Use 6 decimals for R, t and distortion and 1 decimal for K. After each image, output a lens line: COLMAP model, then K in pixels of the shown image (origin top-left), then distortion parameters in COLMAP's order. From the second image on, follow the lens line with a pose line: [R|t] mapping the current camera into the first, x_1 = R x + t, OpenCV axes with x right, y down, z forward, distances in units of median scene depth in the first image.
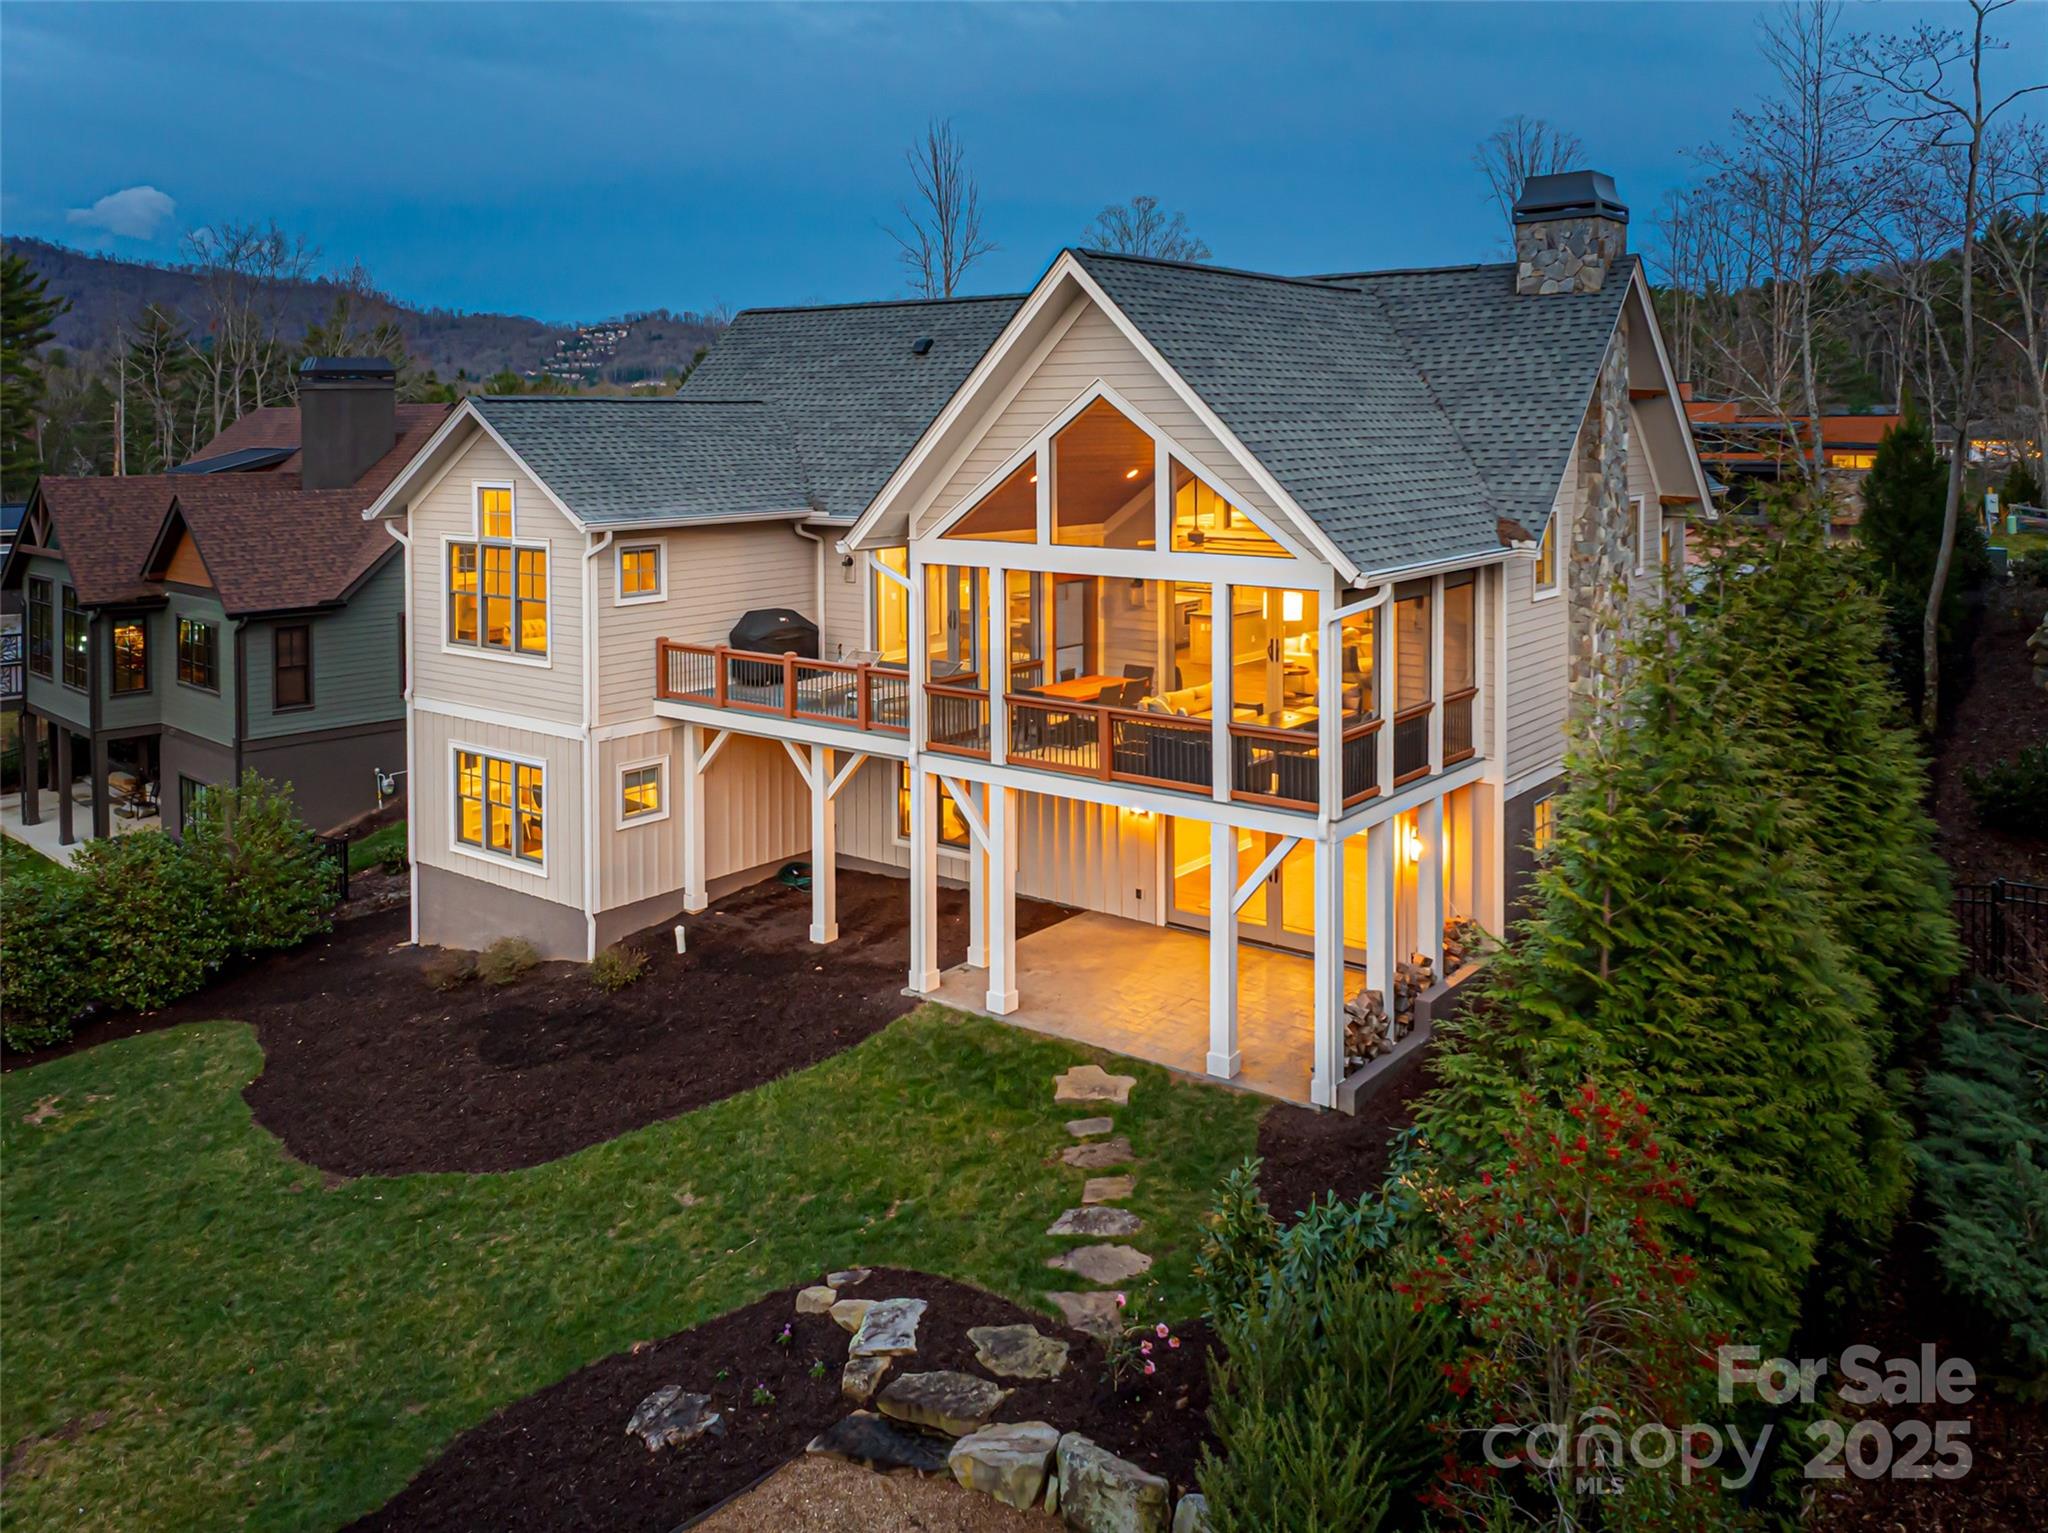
lens RADIAL K [[1598.5, 0, 1030.2], [0, 1598.5, 459.6], [0, 0, 1]] dist [-0.009472, -0.049097]
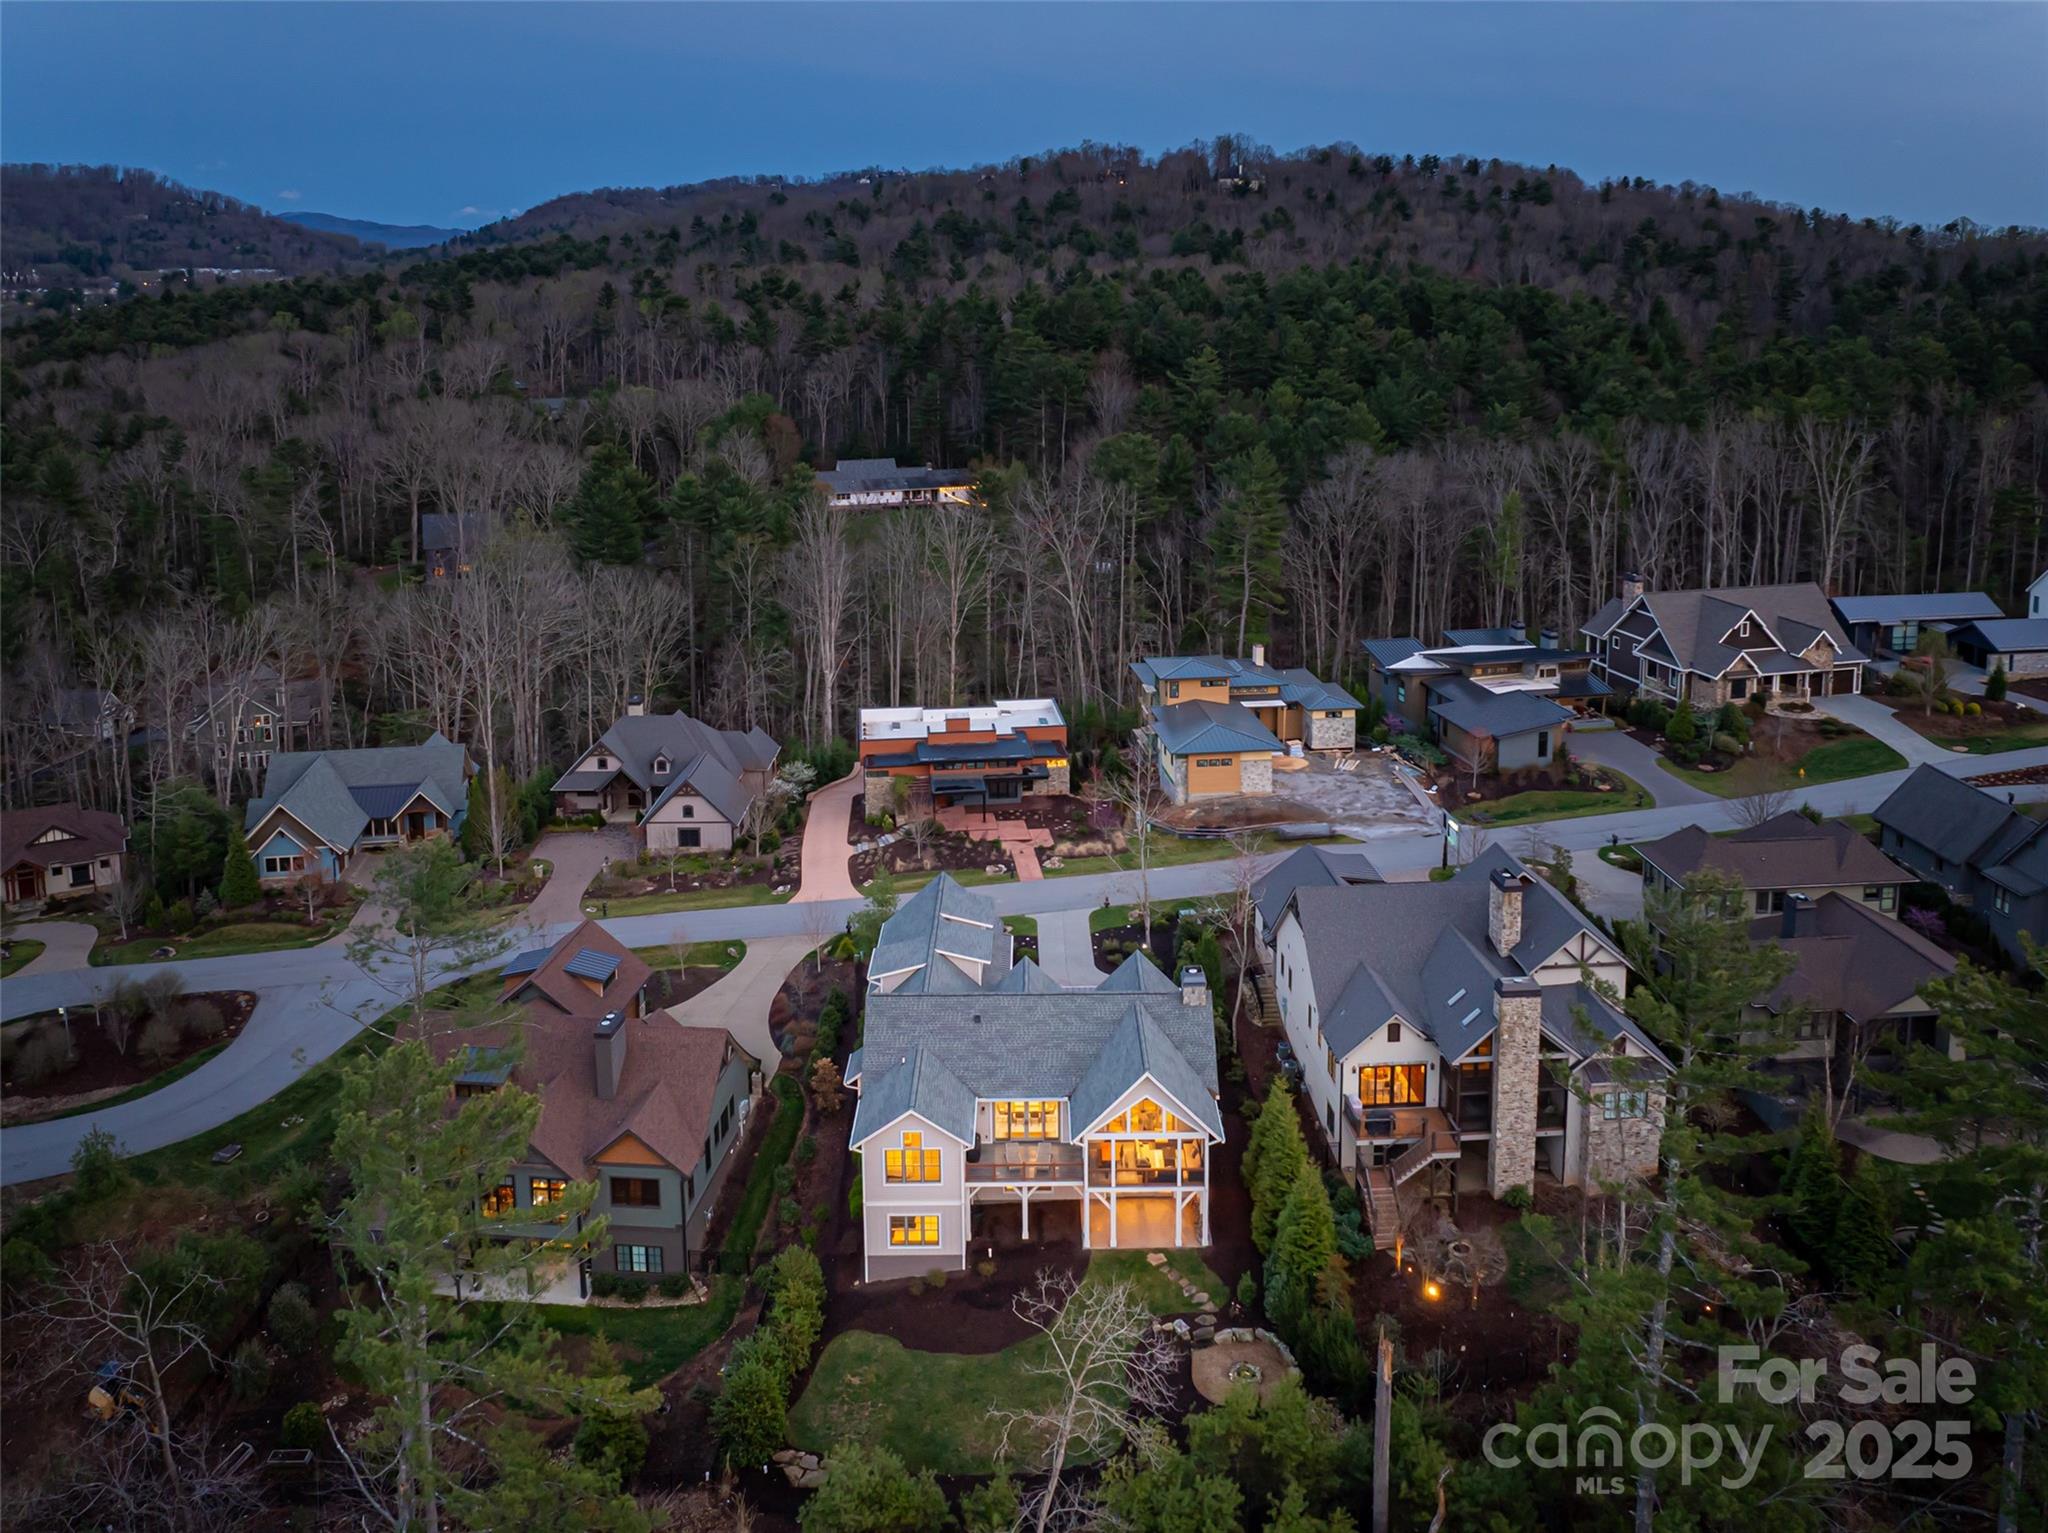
lens RADIAL K [[1598.5, 0, 1030.2], [0, 1598.5, 459.6], [0, 0, 1]] dist [-0.009472, -0.049097]
pose [[0.803415, -0.073590, 0.590854, -2.372708], [0.030603, 0.996125, 0.082454, -1.923555], [-0.594632, -0.048163, 0.802554, -1.930851]]
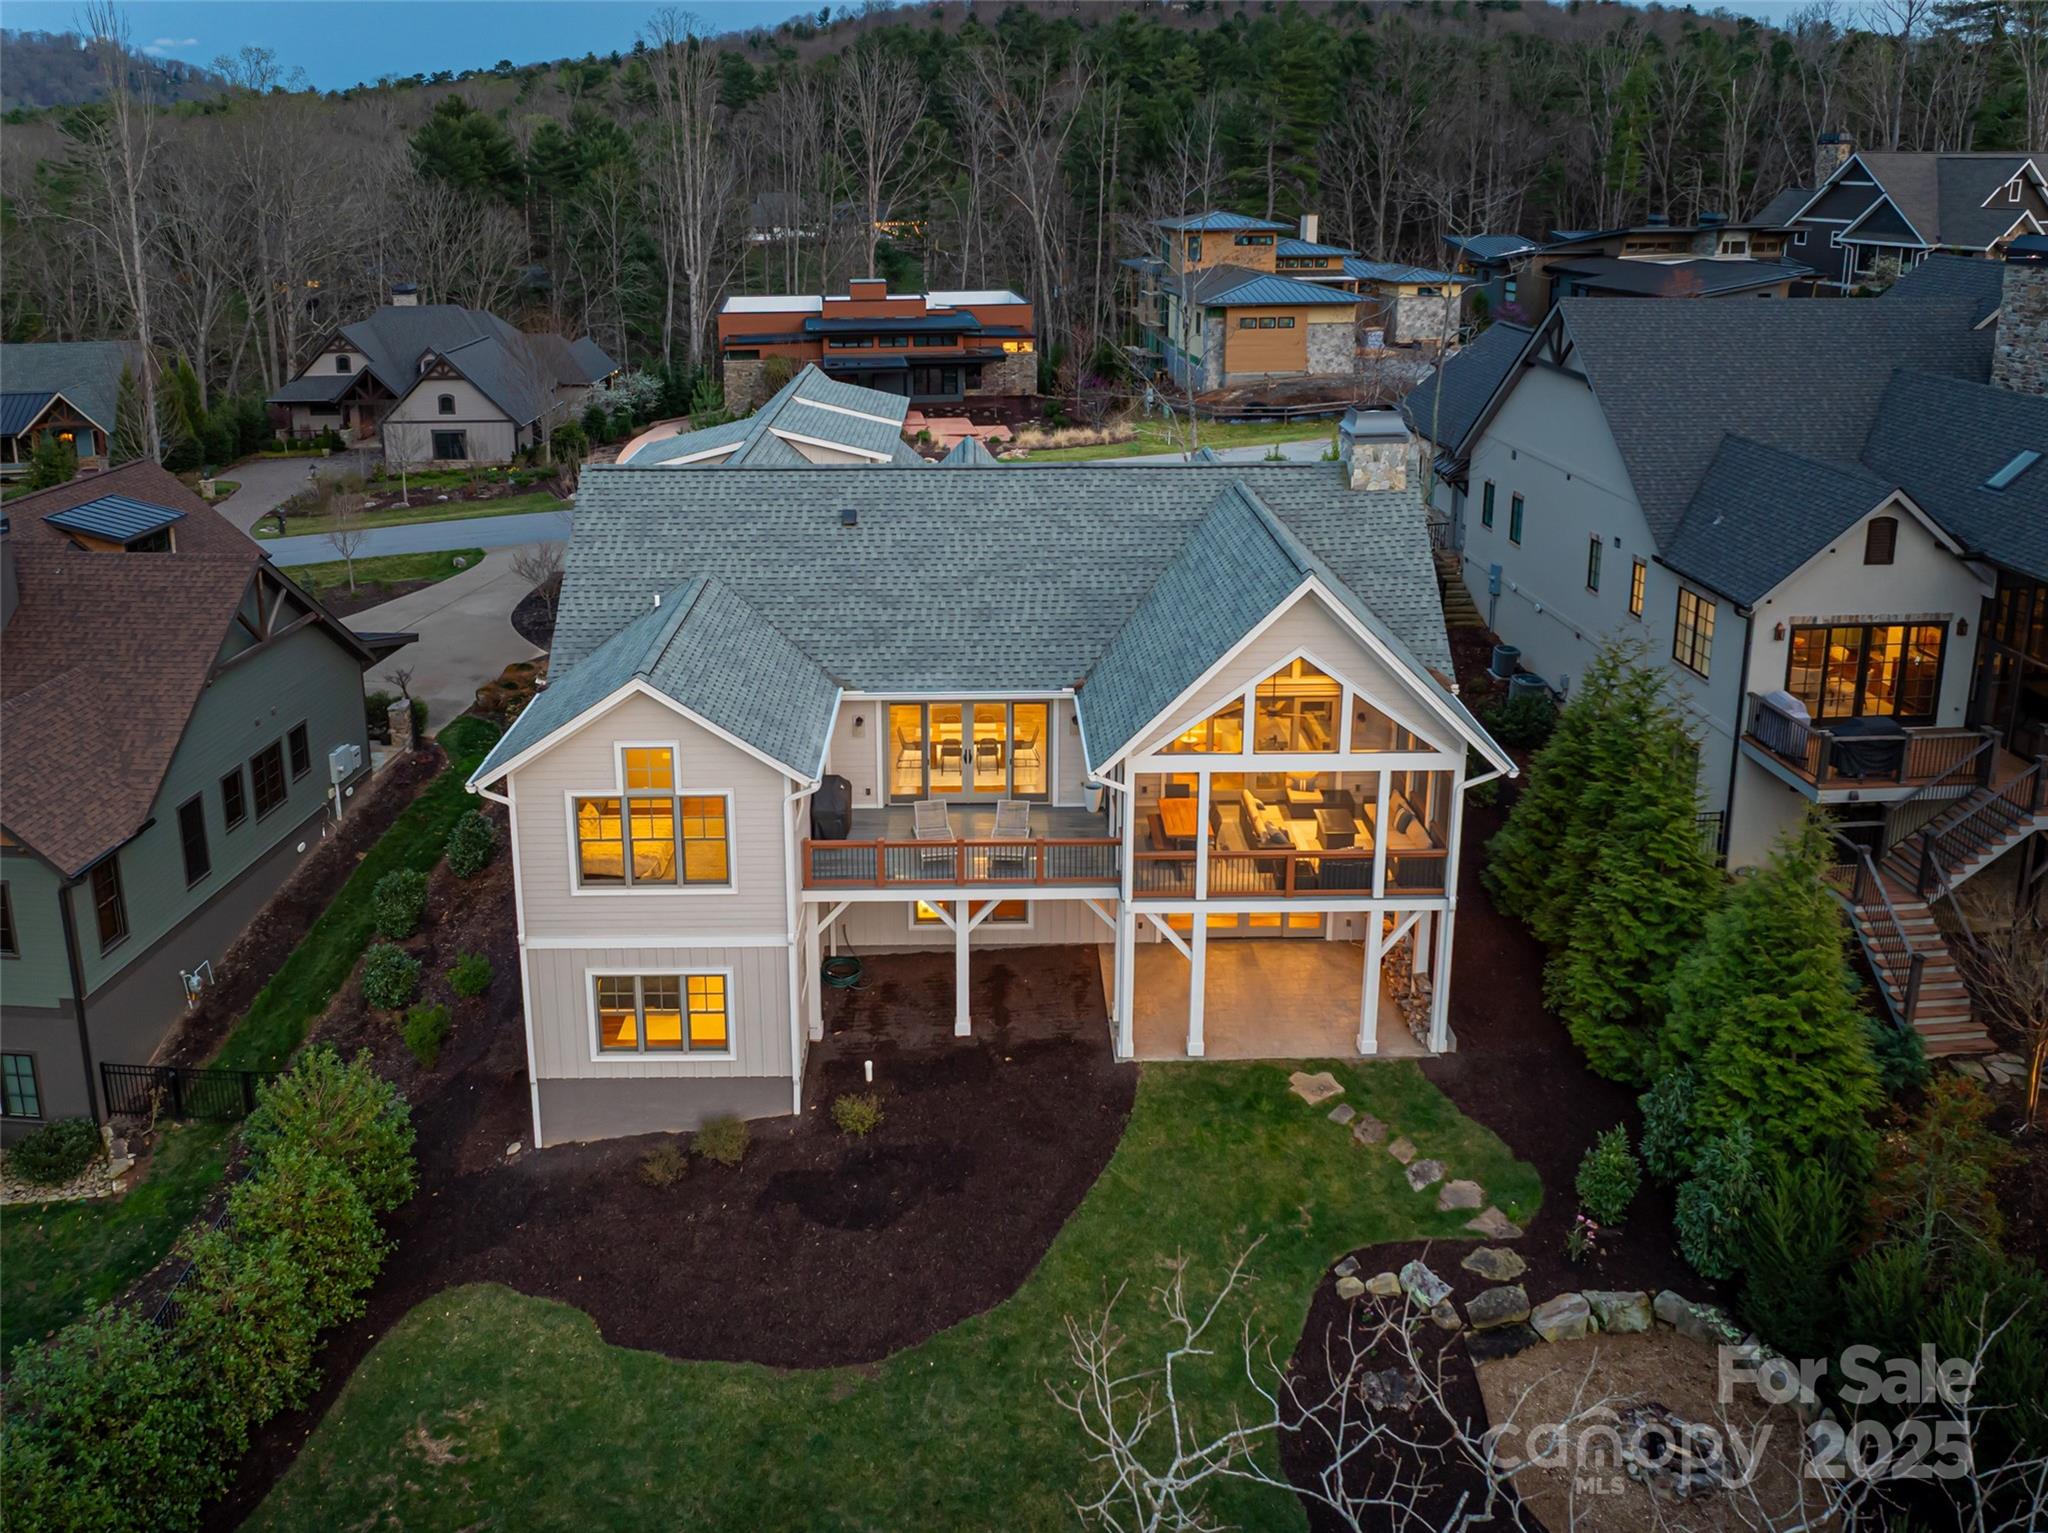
lens RADIAL K [[1513.4, 0, 1014.4], [0, 1513.4, 500.2], [0, 0, 1]] dist [-0.025867, -0.003562]
pose [[0.789121, -0.131100, 0.600084, -0.934966], [0.017403, 0.981337, 0.191506, -0.432380], [-0.613991, -0.140678, 0.776675, 0.096193]]
